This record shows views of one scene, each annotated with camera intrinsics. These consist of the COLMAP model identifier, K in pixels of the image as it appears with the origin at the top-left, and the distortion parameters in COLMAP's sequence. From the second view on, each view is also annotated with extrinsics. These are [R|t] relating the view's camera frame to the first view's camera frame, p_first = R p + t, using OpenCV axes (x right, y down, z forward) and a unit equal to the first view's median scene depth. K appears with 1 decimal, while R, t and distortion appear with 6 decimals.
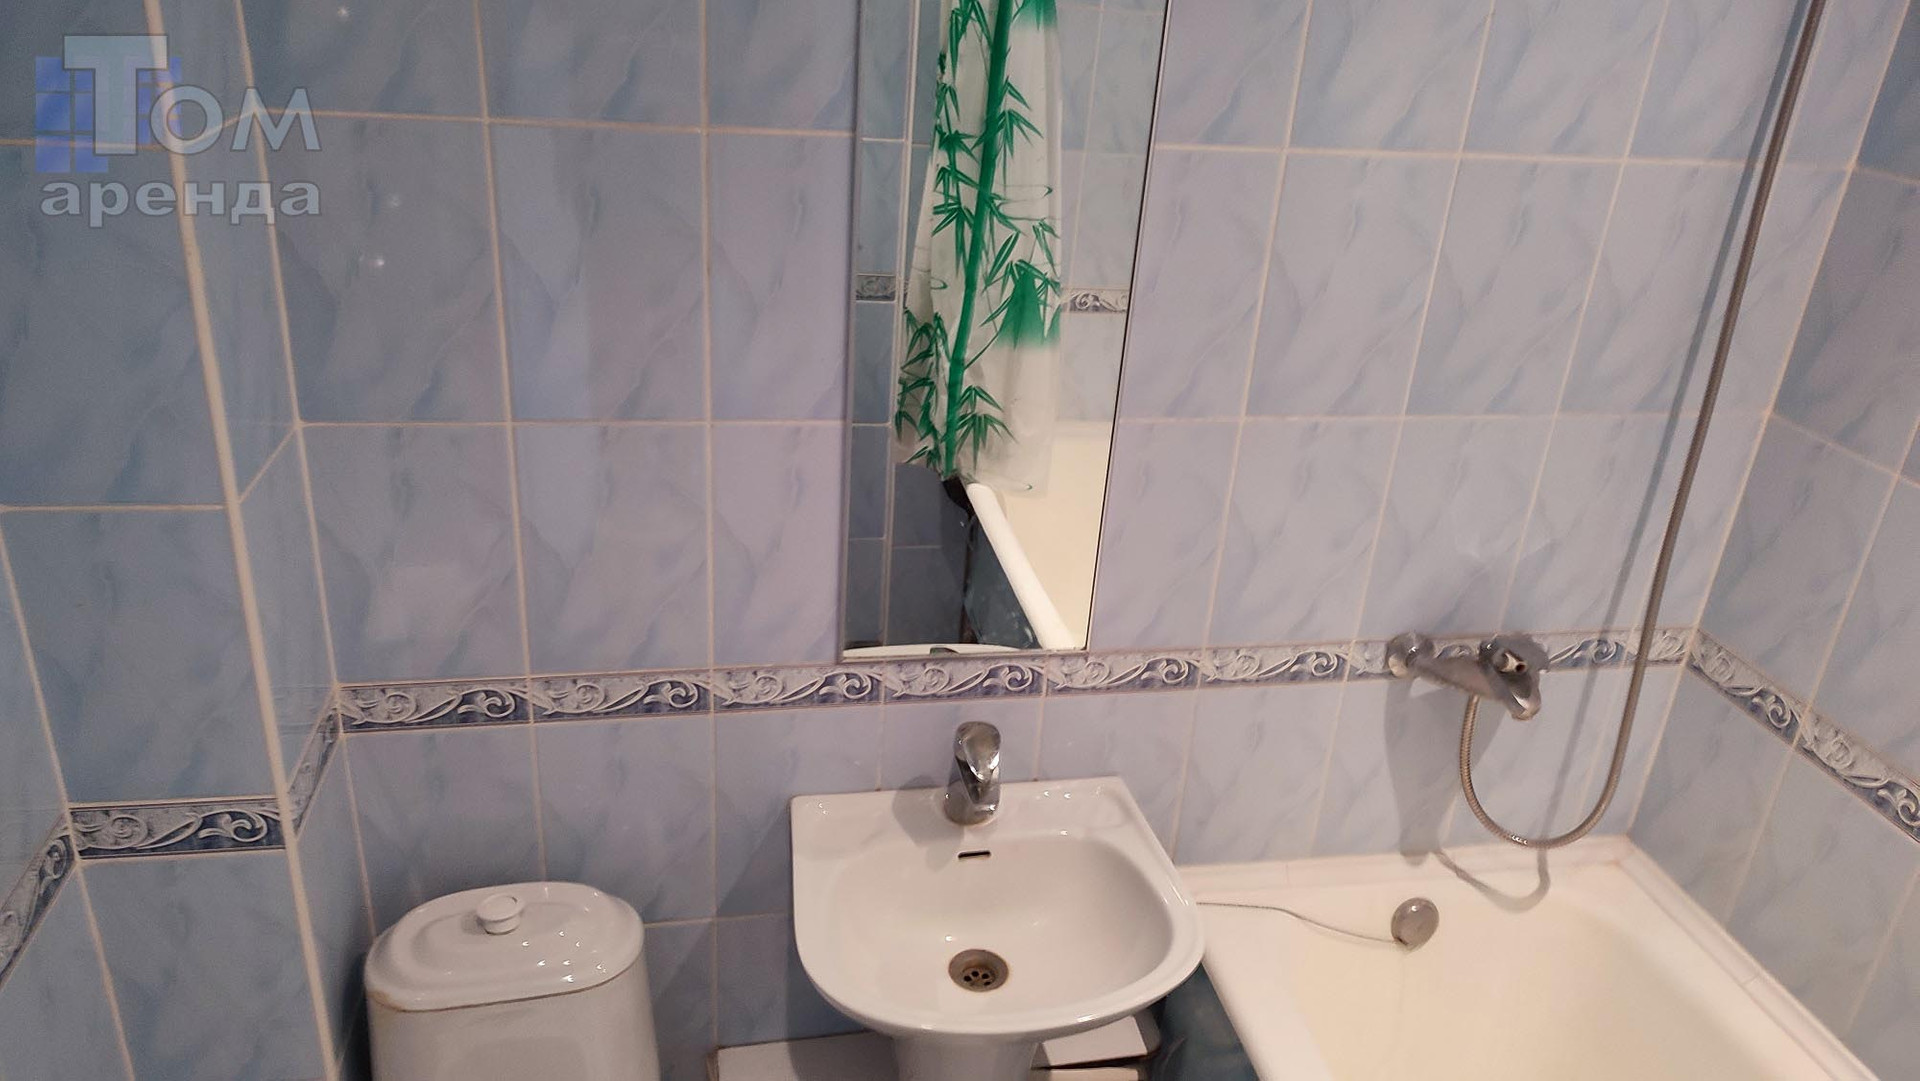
lens RADIAL K [[1373.0, 0, 973.4], [0, 1373.0, 546.8], [0, 0, 1]] dist [0.056817, -0.054553]
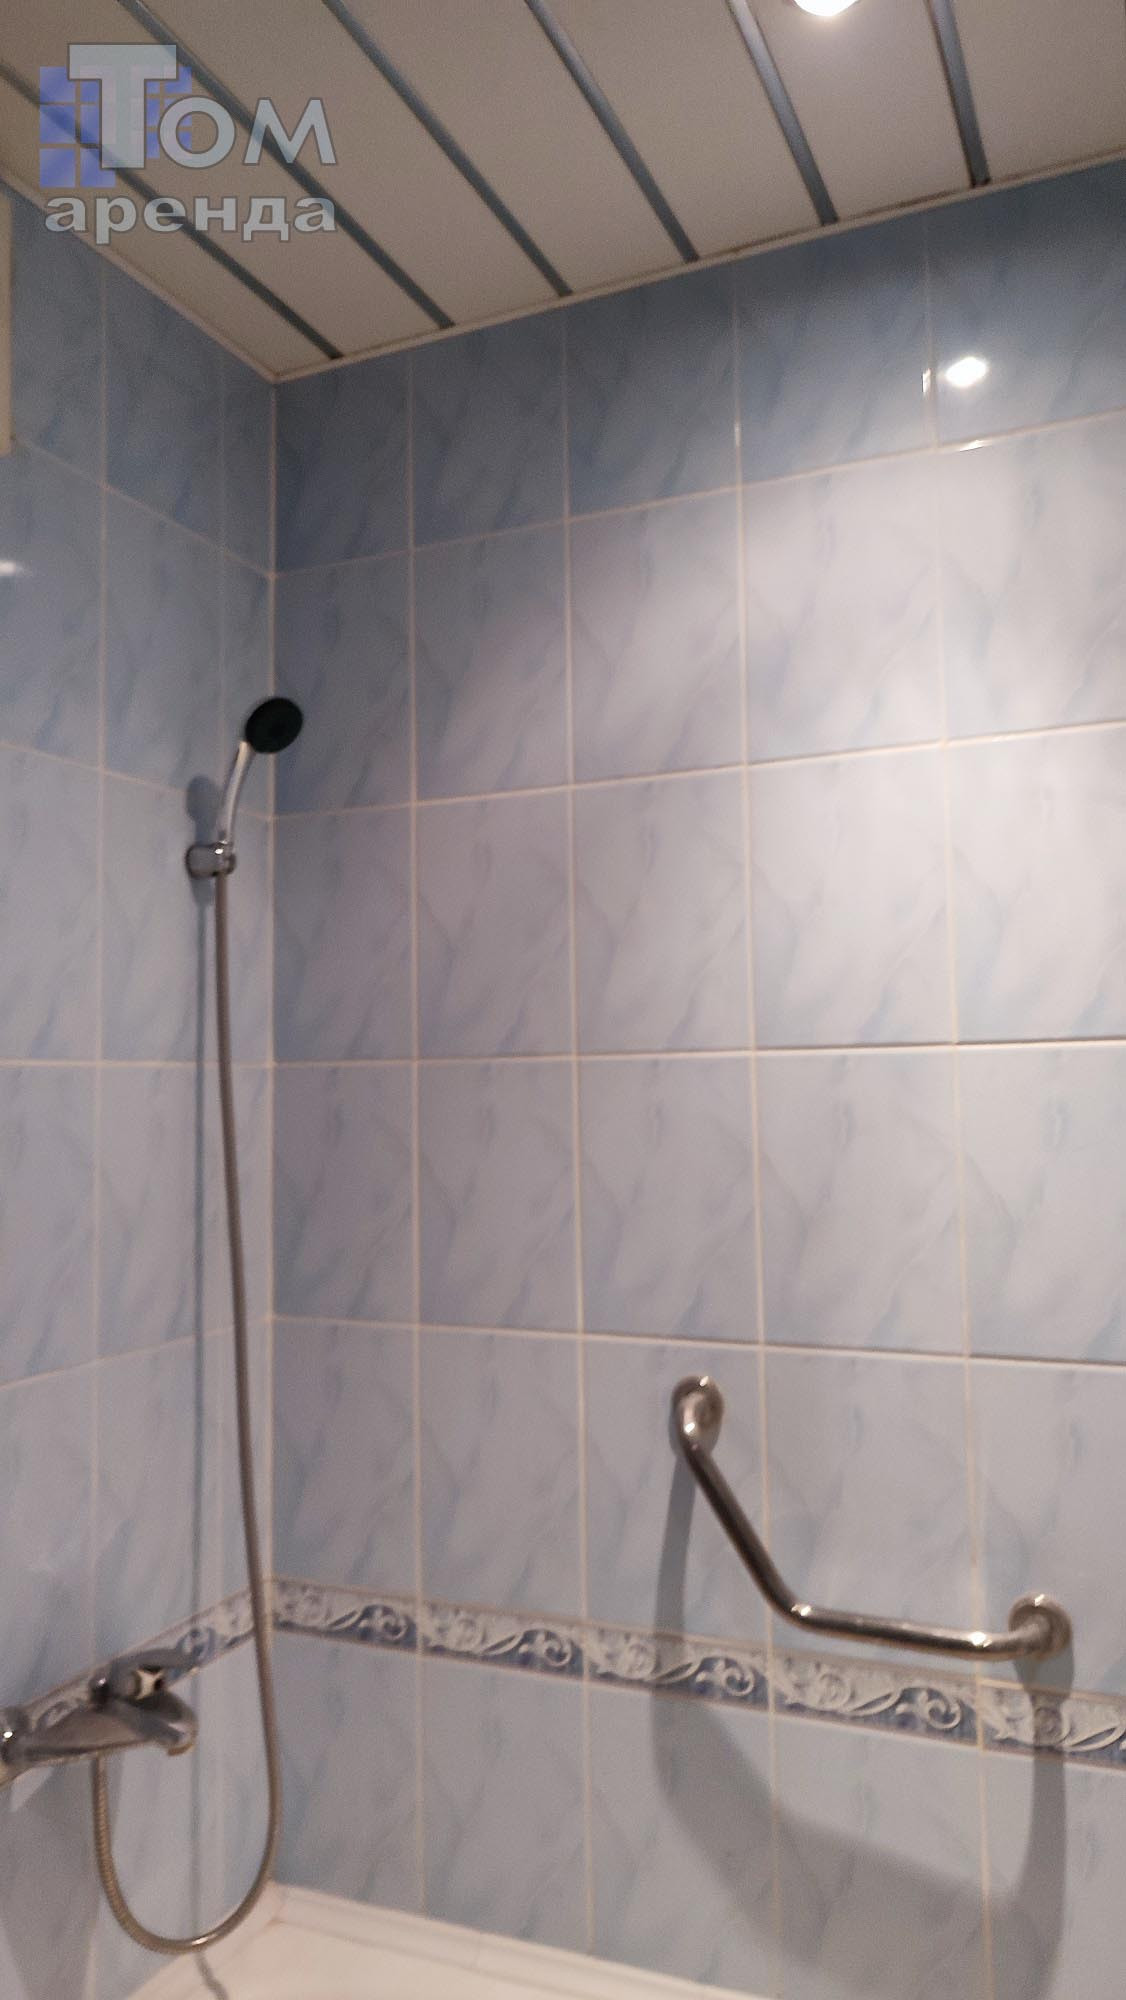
lens RADIAL K [[1422.9, 0, 563.0], [0, 1422.9, 1000.0], [0, 0, 1]] dist [0.033215, -0.044431]
pose [[0.581052, -0.023957, 0.813514, -0.102475], [0.391066, 0.884831, -0.253261, 0.037702], [-0.713755, 0.465295, 0.523502, 0.233794]]
